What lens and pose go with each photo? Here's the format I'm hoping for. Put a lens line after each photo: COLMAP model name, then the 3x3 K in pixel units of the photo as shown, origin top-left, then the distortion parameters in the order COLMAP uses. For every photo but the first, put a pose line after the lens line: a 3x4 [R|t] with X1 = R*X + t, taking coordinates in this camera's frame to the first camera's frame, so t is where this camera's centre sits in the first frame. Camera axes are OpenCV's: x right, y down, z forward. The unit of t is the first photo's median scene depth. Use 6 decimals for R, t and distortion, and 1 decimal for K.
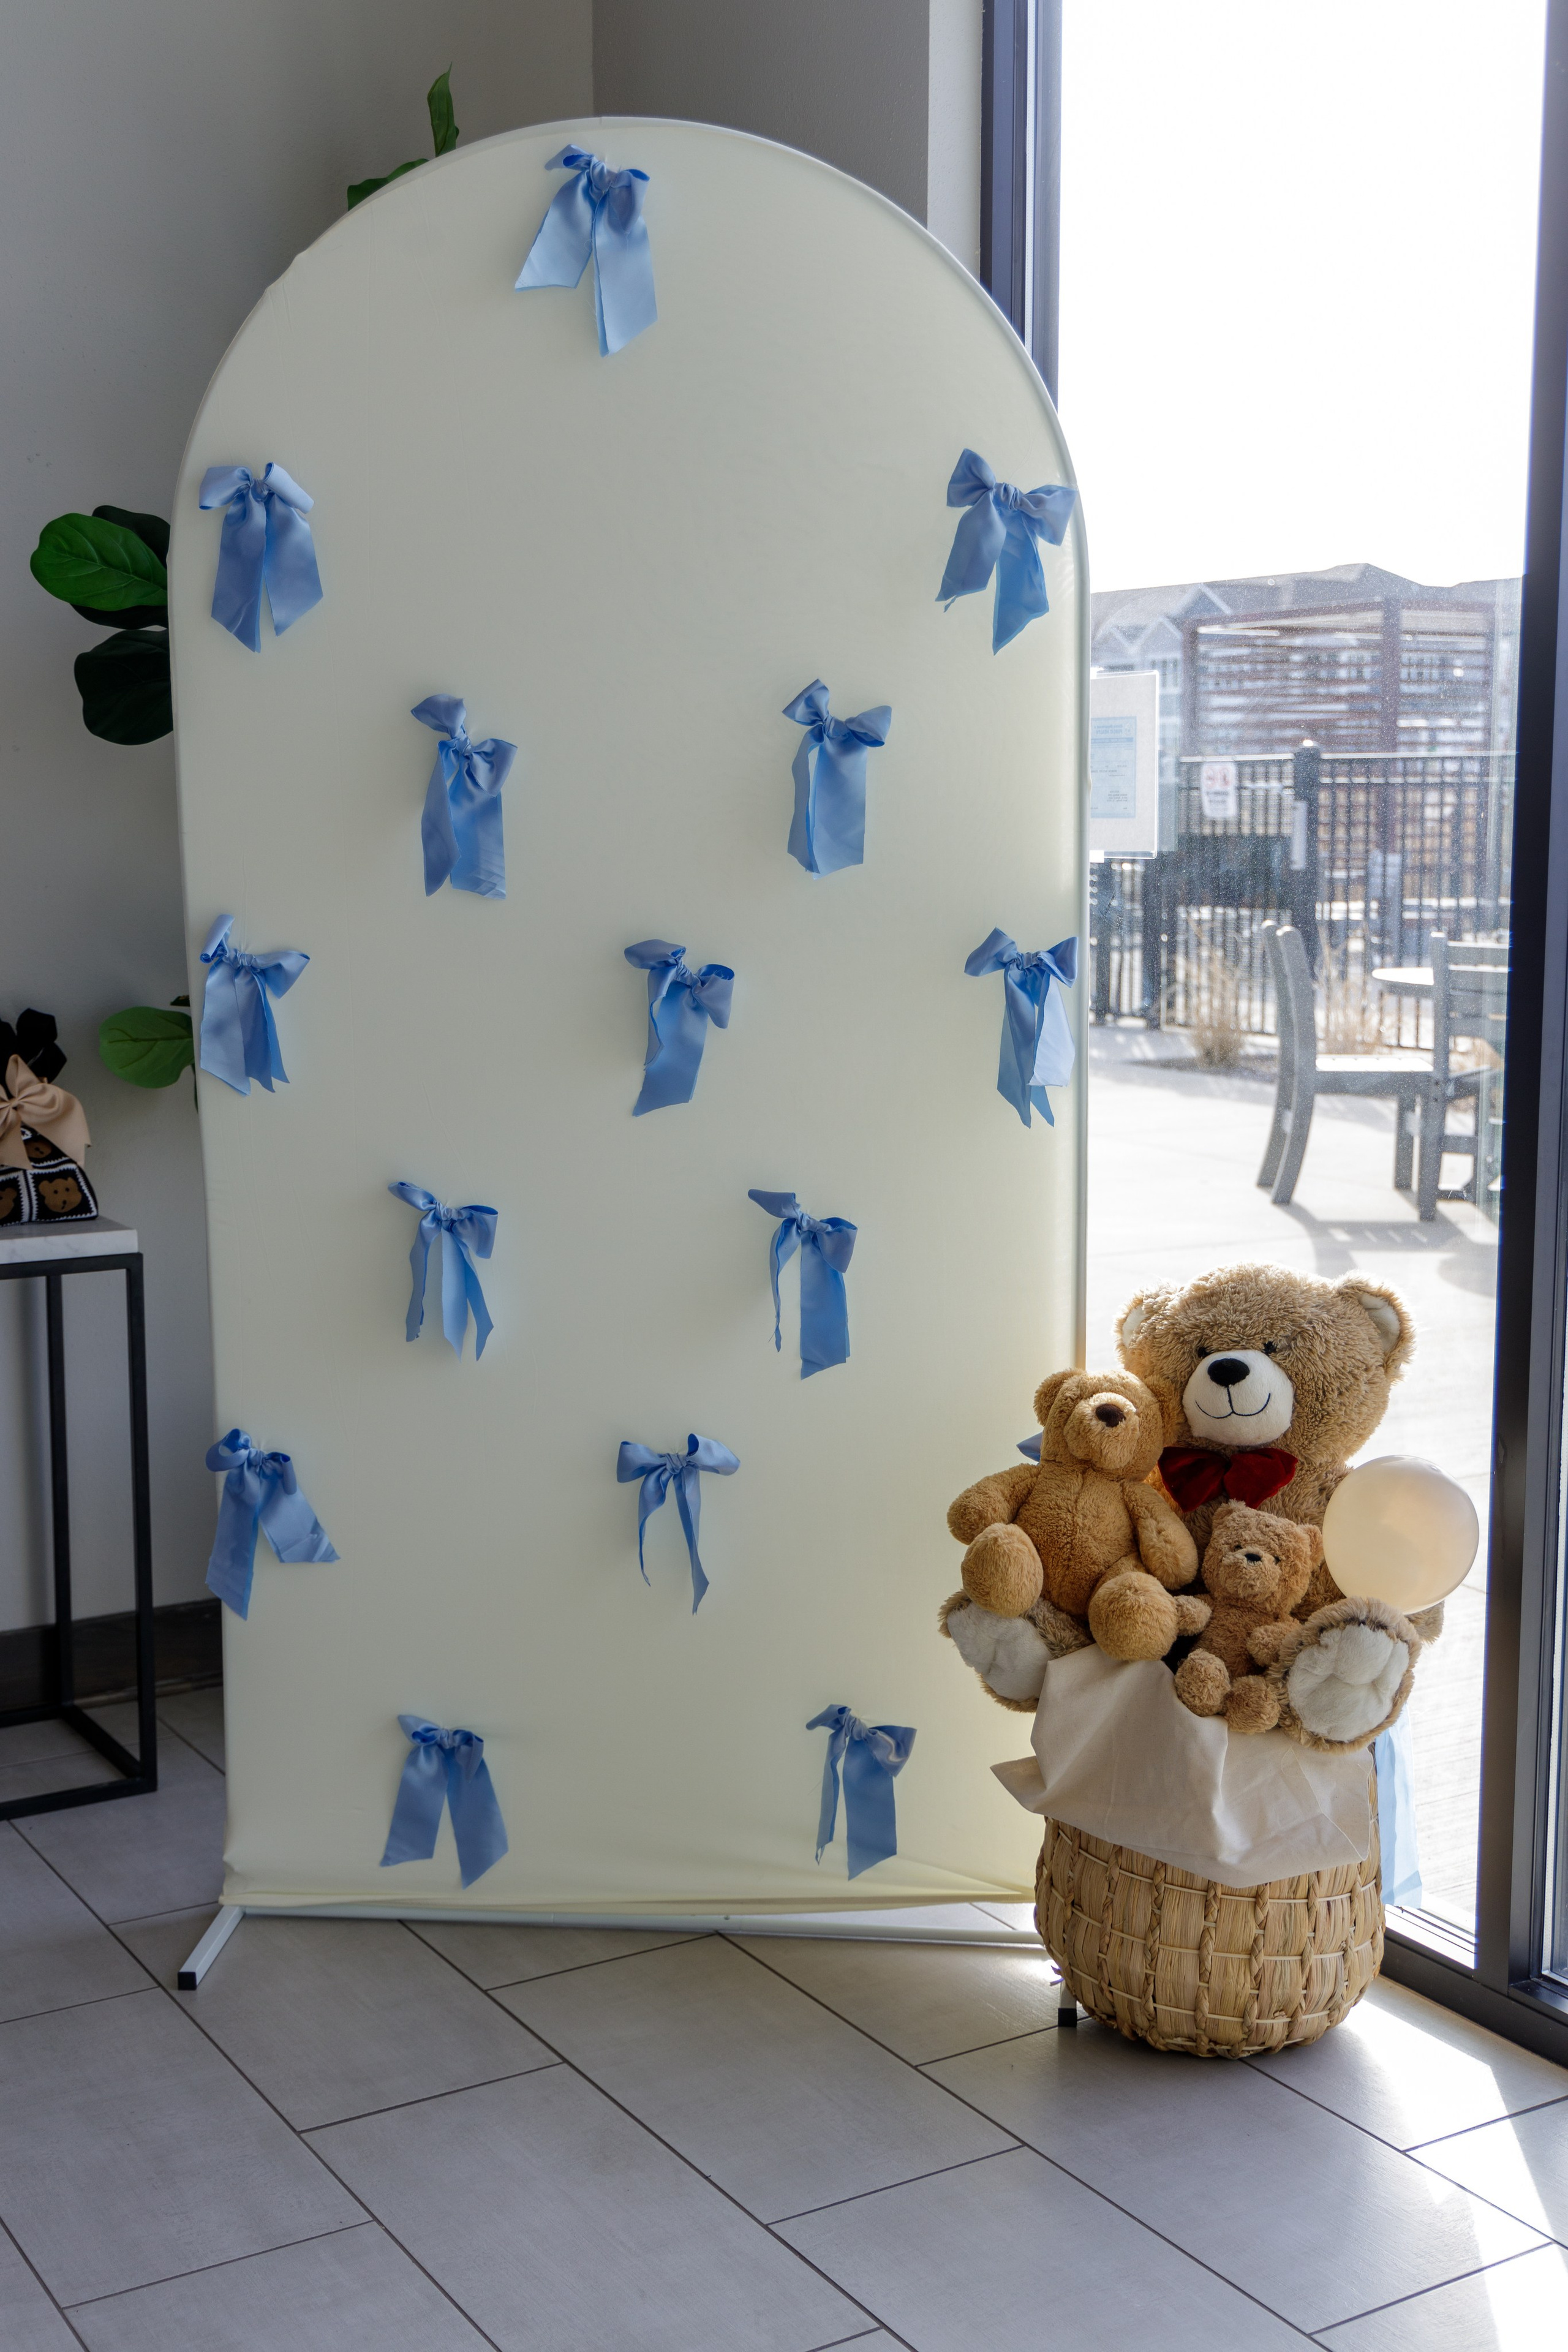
lens RADIAL K [[2864.0, 0, 792.2], [0, 2864.0, 1175.2], [0, 0, 1]] dist [0.019152, 0.000000]
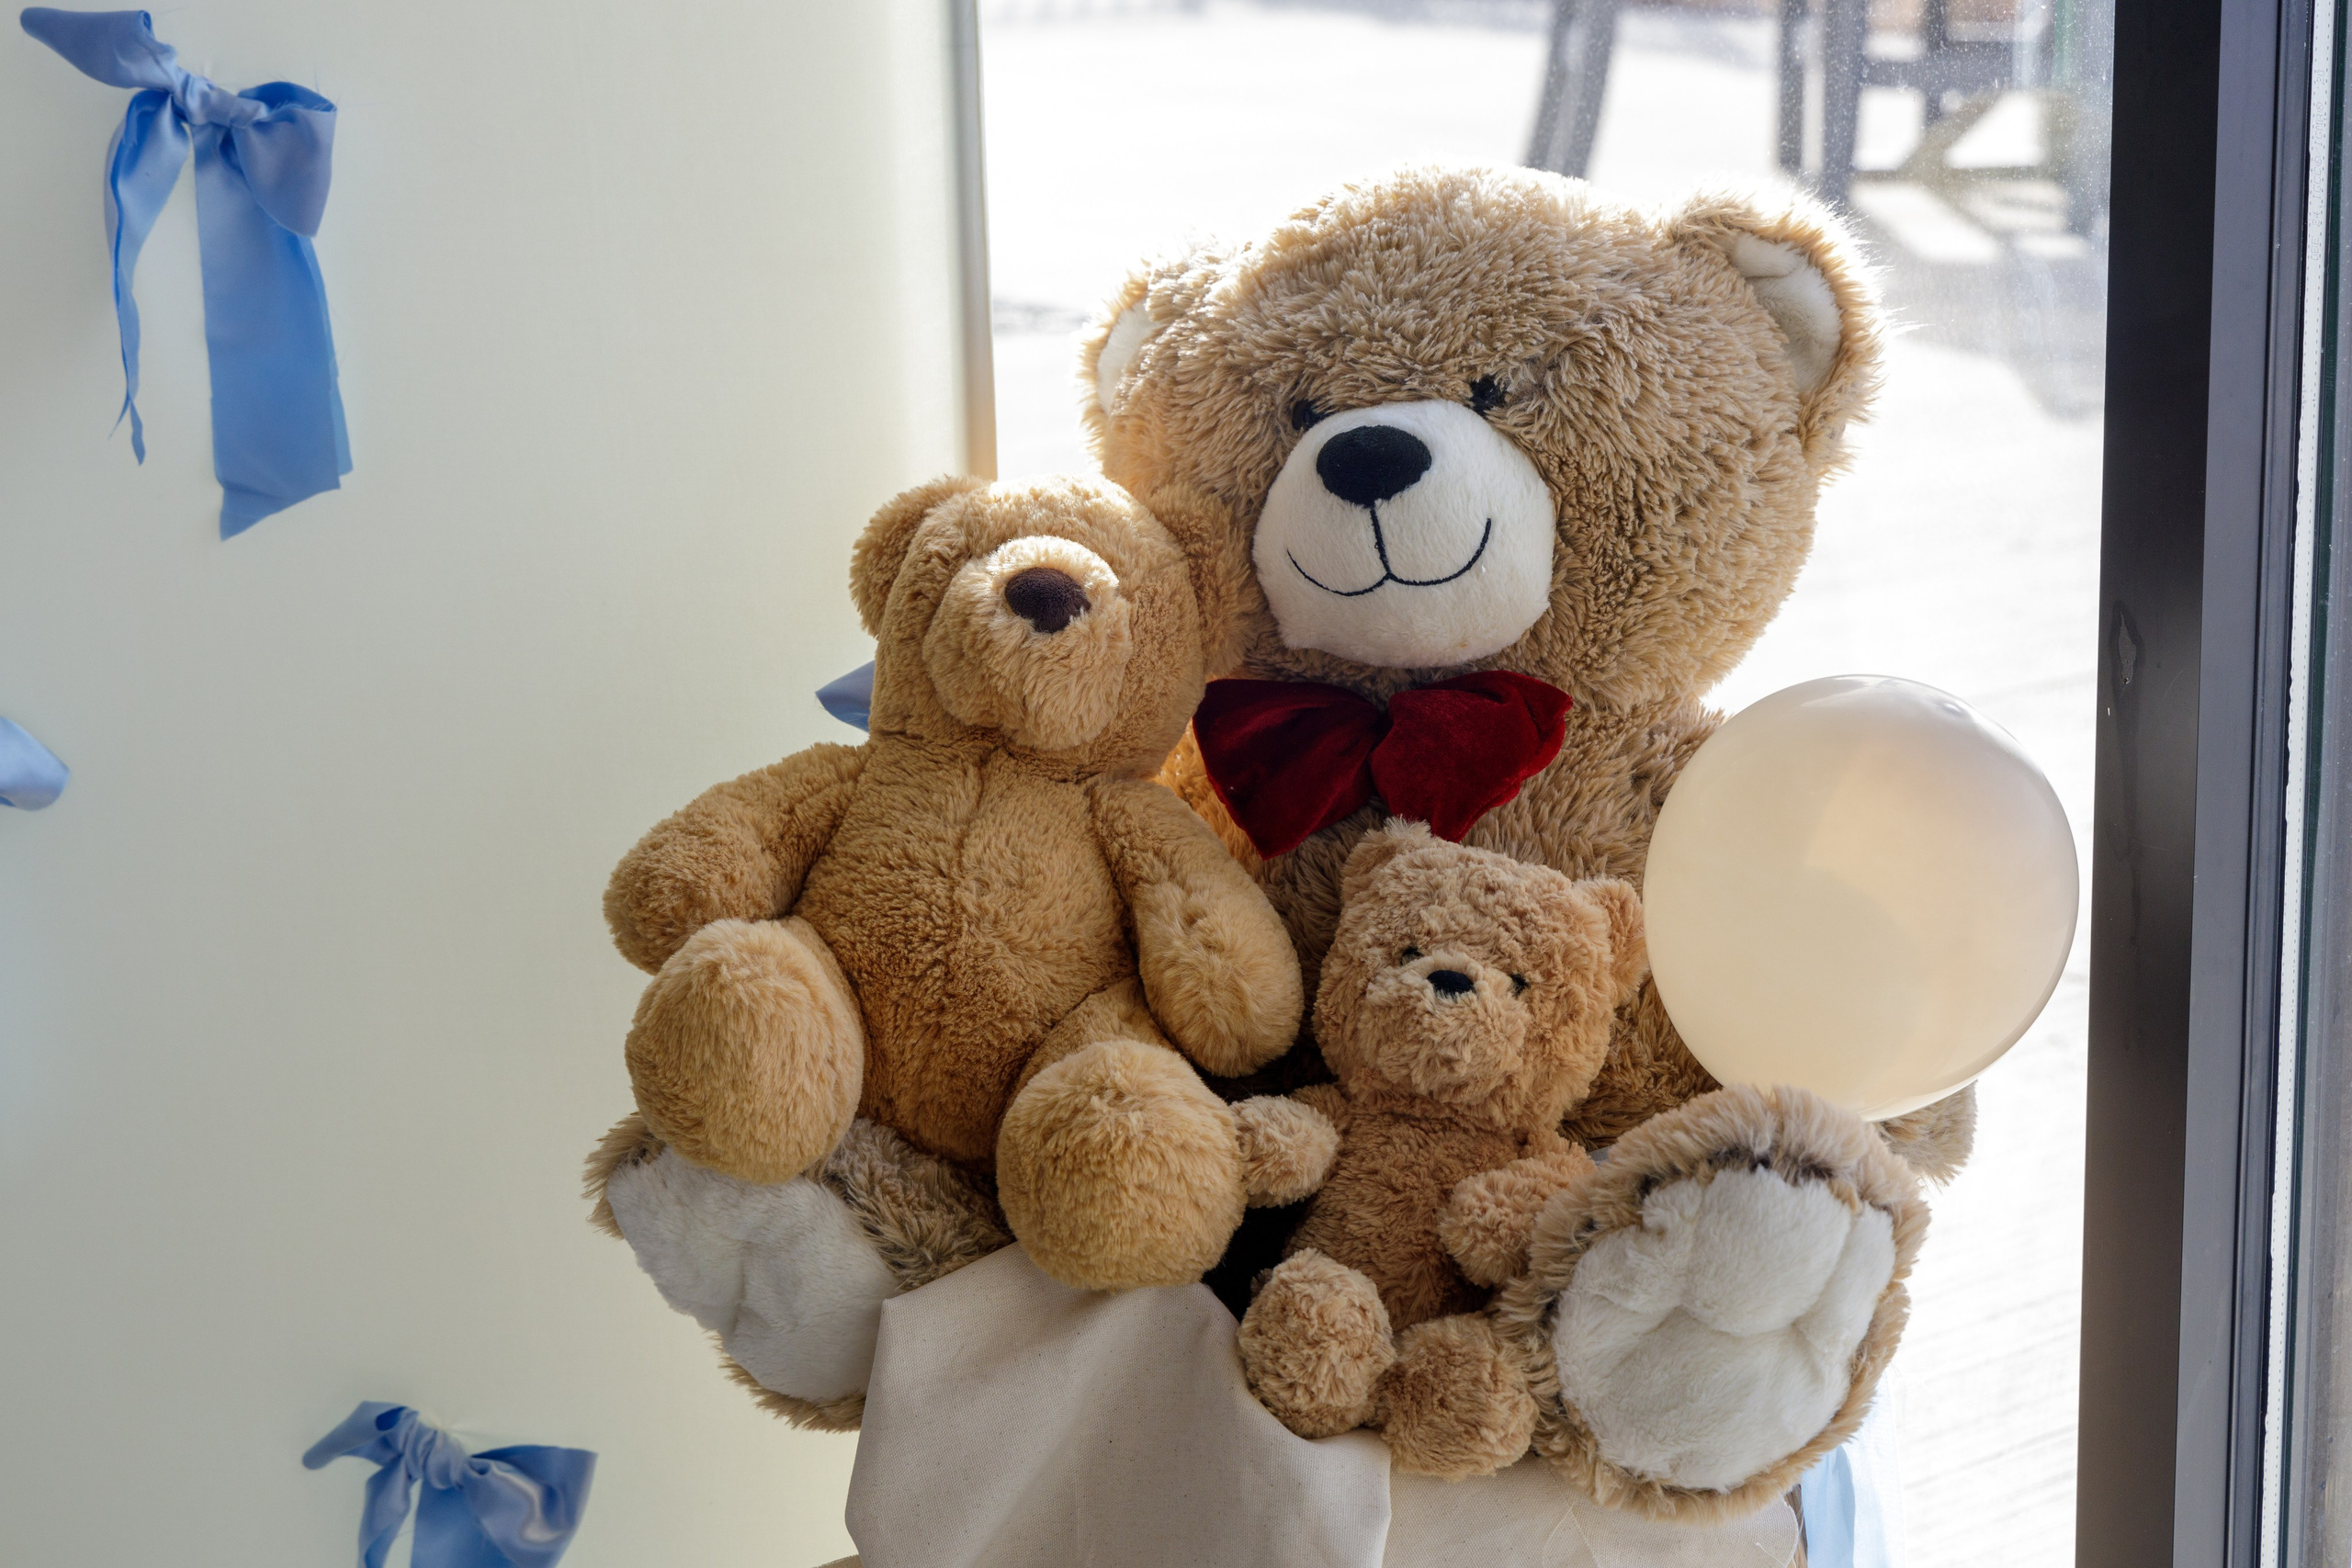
lens RADIAL K [[4711.0, 0, 1174.1], [0, 4711.0, 782.8], [0, 0, 1]] dist [0.001691, 0.000000]
pose [[0.995835, -0.045781, 0.078849, 0.079892], [0.036389, 0.992503, 0.116678, 0.038871], [-0.083600, -0.113323, 0.990035, 0.418767]]
